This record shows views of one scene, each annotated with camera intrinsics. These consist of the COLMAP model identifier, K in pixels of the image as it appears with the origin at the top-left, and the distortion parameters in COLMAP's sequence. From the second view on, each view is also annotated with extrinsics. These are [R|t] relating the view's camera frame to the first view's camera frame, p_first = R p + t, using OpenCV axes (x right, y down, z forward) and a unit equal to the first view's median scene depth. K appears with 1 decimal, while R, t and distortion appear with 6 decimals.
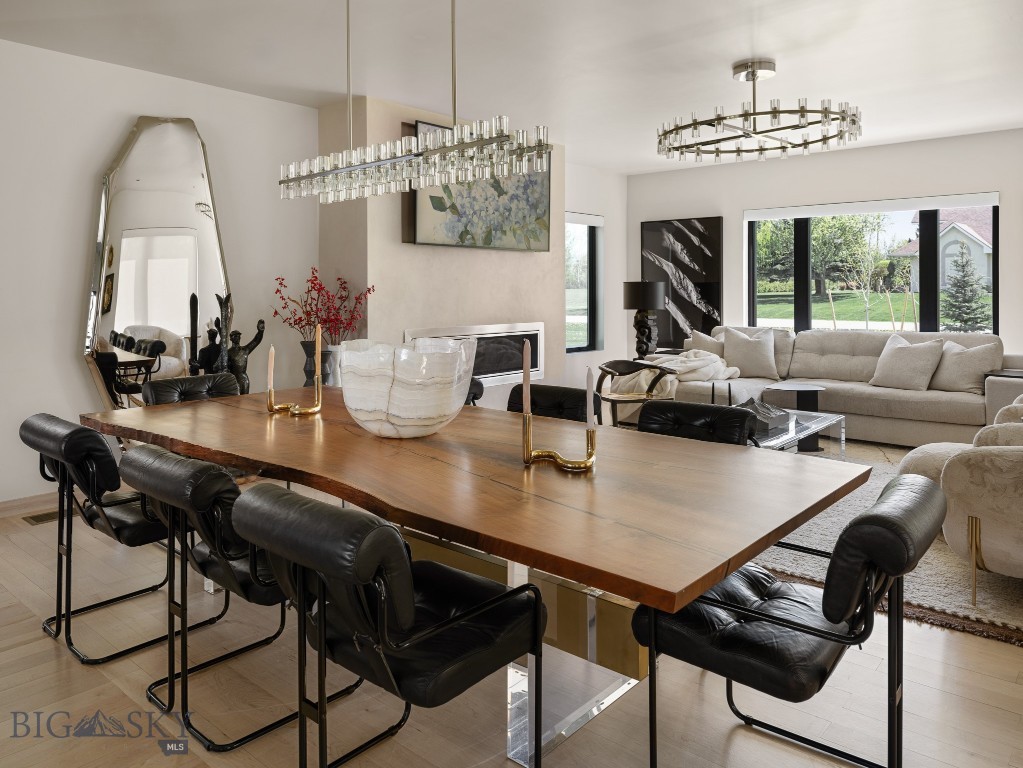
lens RADIAL K [[720.2, 0, 513.1], [0, 720.2, 352.7], [0, 0, 1]] dist [-0.004270, -0.000247]
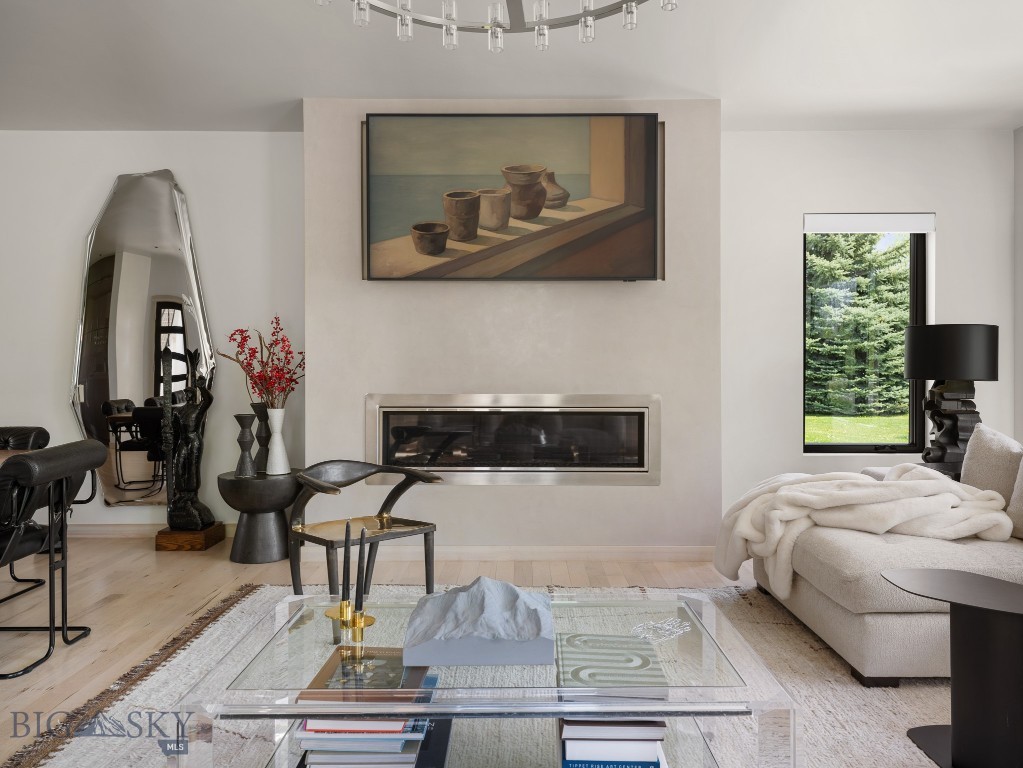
lens RADIAL K [[737.5, 0, 511.5], [0, 737.5, 384.0], [0, 0, 1]] dist [0.003750, 0.001773]
pose [[0.623083, 0.029558, -0.781597, 0.388240], [-0.075013, 0.996938, -0.022098, -0.021629], [0.778551, 0.072399, 0.623392, 0.411950]]
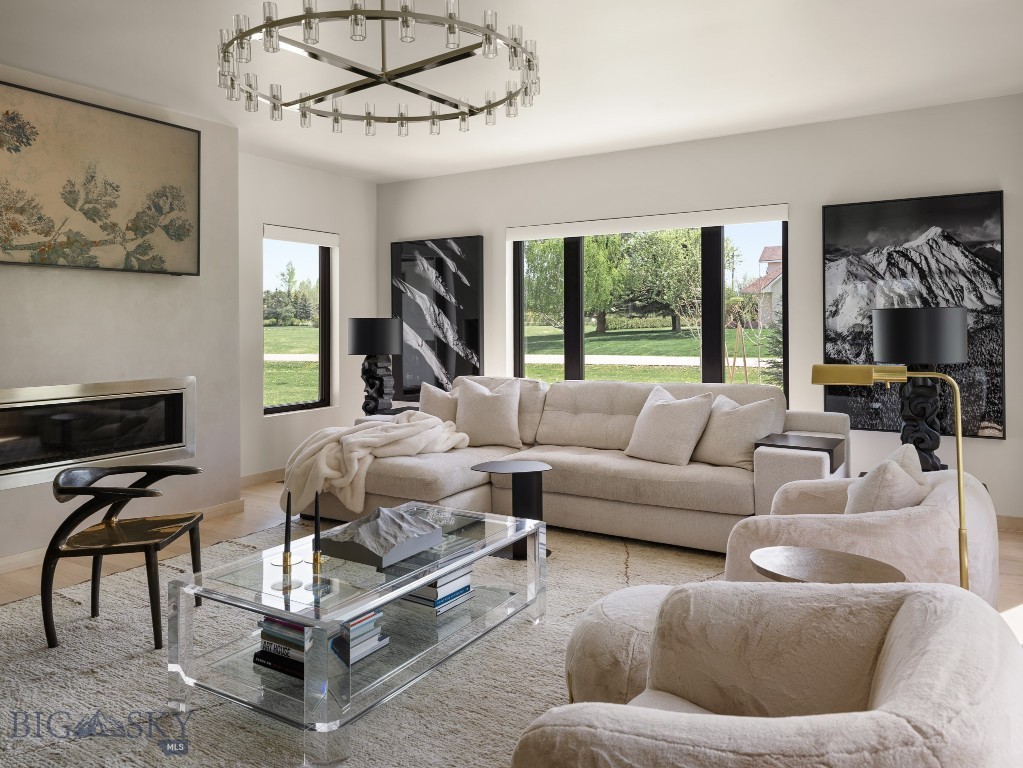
lens RADIAL K [[737.5, 0, 511.5], [0, 737.5, 384.0], [0, 0, 1]] dist [0.003750, 0.001773]
pose [[0.989292, -0.014109, 0.145264, 0.207318], [0.015735, 0.999826, -0.010046, -0.018092], [-0.145097, 0.012224, 0.989342, 0.201061]]
